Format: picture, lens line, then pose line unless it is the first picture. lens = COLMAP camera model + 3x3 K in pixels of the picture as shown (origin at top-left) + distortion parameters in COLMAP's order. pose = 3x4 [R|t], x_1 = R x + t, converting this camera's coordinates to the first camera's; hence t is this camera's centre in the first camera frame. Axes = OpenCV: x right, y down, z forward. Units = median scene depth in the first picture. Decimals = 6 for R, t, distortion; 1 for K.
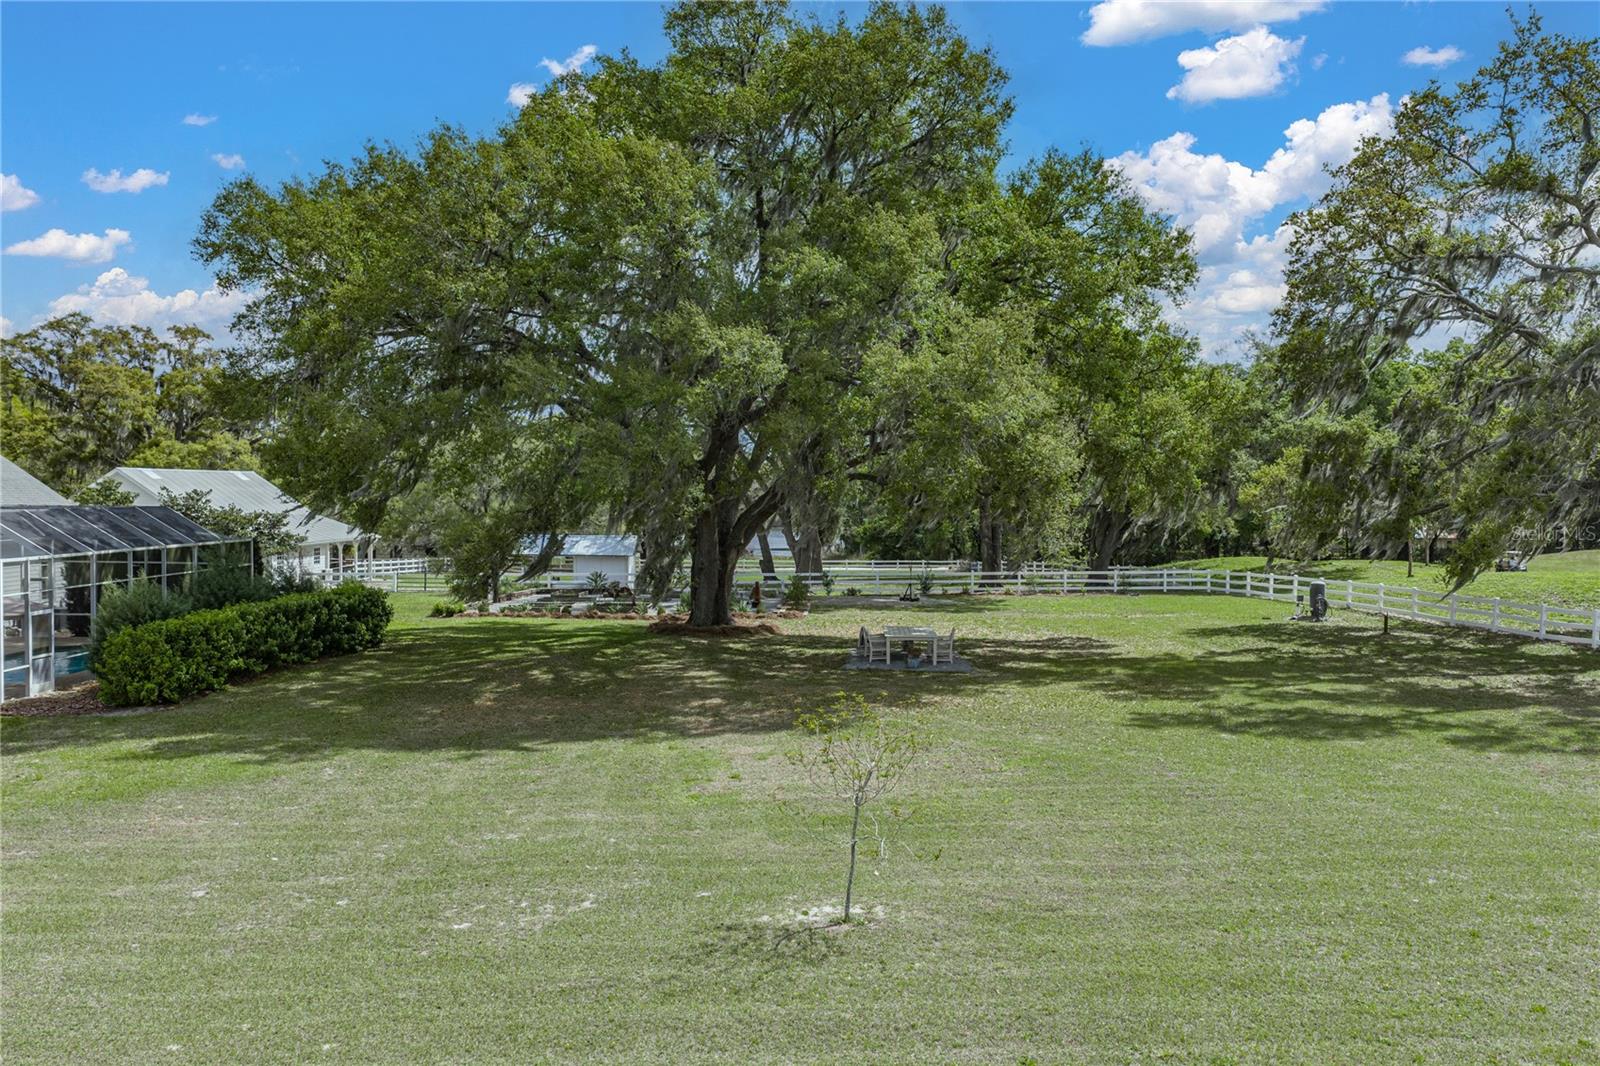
lens RADIAL K [[1313.9, 0, 801.1], [0, 1313.9, 538.7], [0, 0, 1]] dist [0.010972, 0.020895]
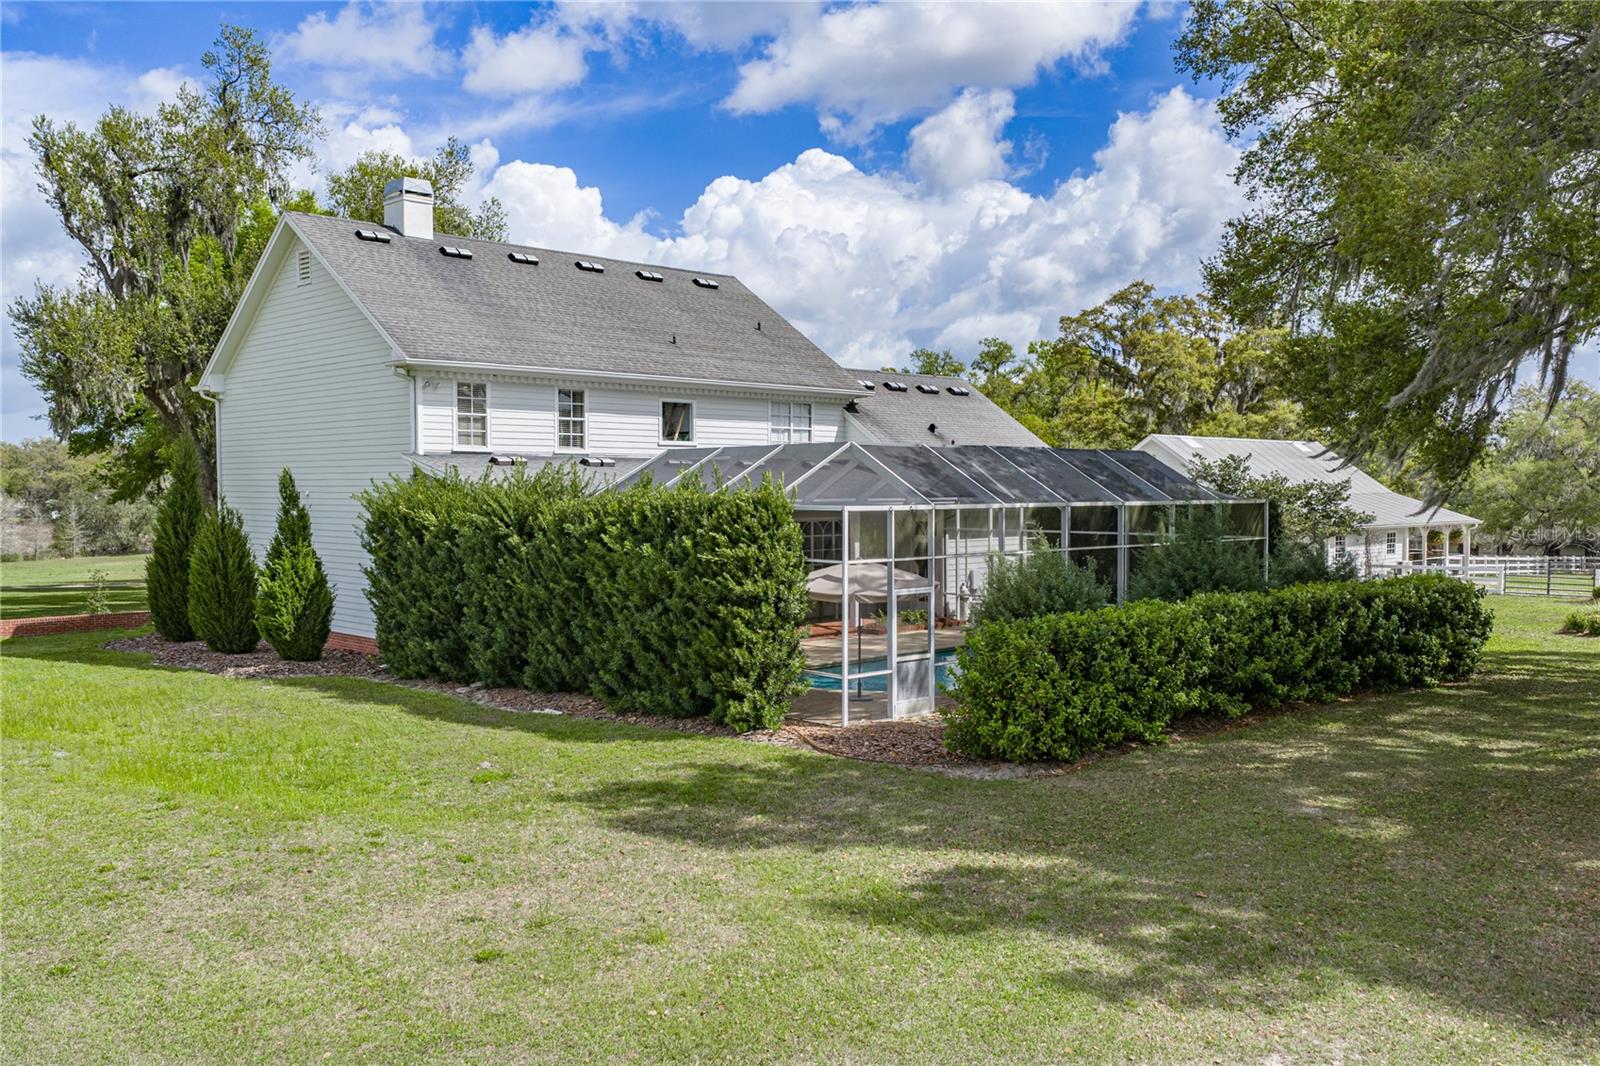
lens RADIAL K [[1313.9, 0, 803.4], [0, 1313.9, 542.9], [0, 0, 1]] dist [0.010972, 0.020895]
pose [[0.705436, 0.015318, -0.708608, -0.075028], [-0.014225, 0.999871, 0.007453, 0.013674], [0.708631, 0.004823, 0.705563, 0.247731]]
